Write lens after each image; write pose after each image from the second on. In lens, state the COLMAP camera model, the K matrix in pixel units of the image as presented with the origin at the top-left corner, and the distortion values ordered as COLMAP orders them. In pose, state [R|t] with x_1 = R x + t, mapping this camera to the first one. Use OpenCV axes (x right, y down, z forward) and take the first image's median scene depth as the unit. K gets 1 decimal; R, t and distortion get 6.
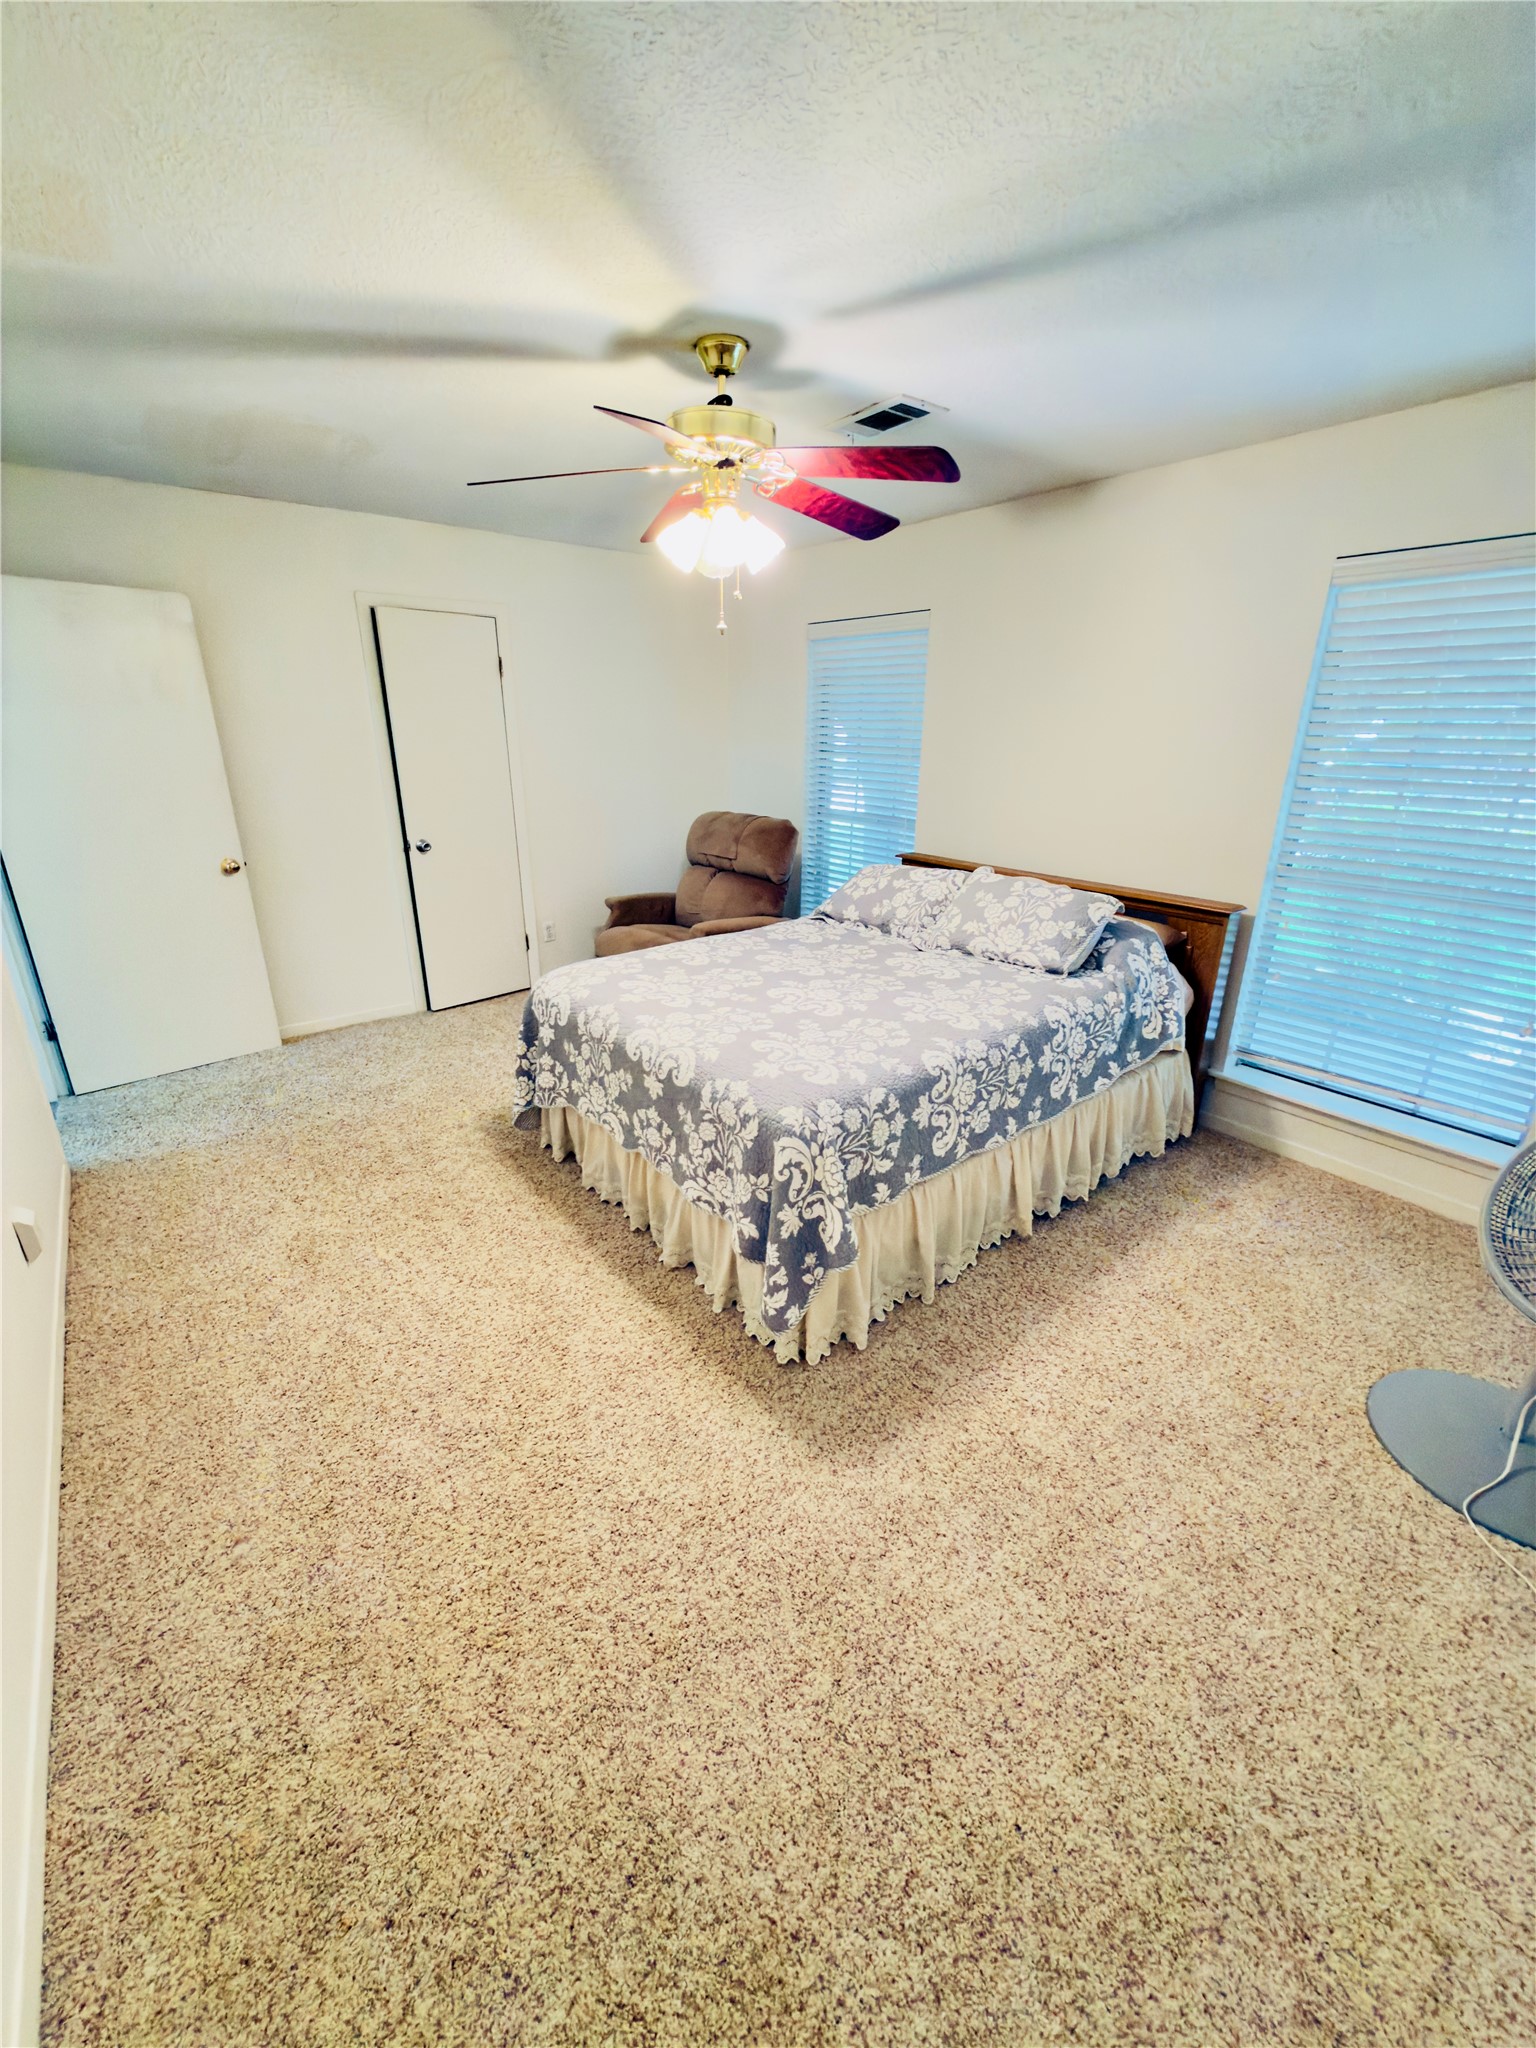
lens RADIAL K [[808.8, 0, 770.1], [0, 808.8, 1020.5], [0, 0, 1]] dist [-0.003803, 0.000780]
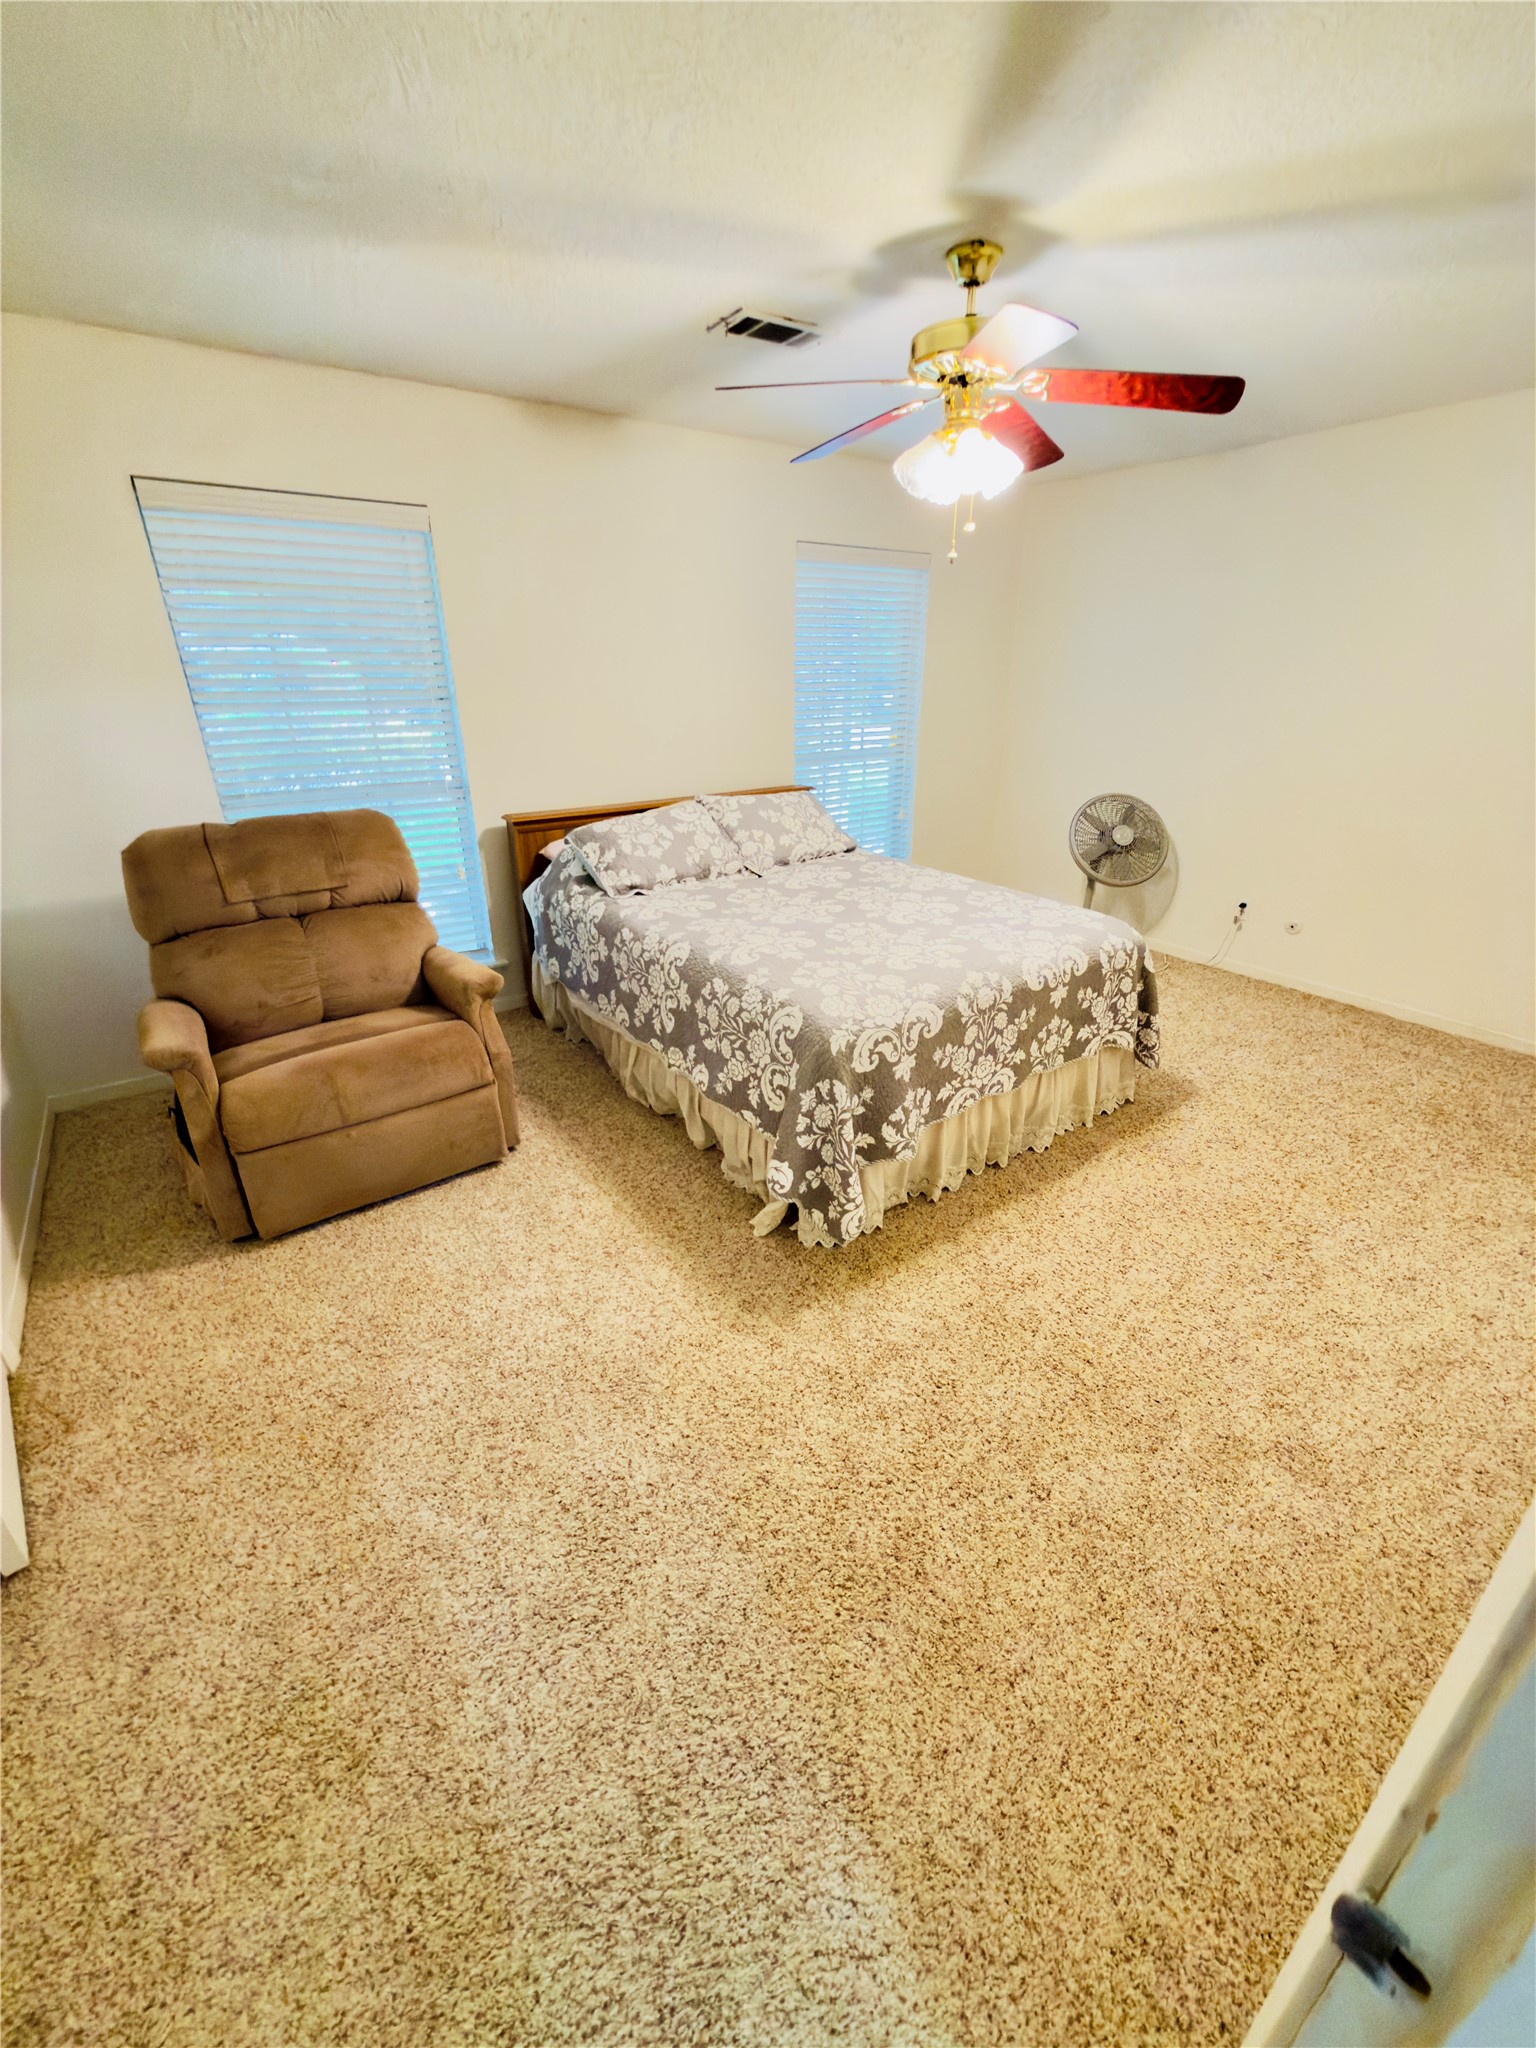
lens RADIAL K [[808.8, 0, 771.5], [0, 808.8, 1016.7], [0, 0, 1]] dist [-0.003803, 0.000780]
pose [[0.068025, -0.412598, 0.908370, -0.983295], [0.344839, 0.864087, 0.366660, -0.359615], [-0.936194, 0.288299, 0.201060, 0.959045]]
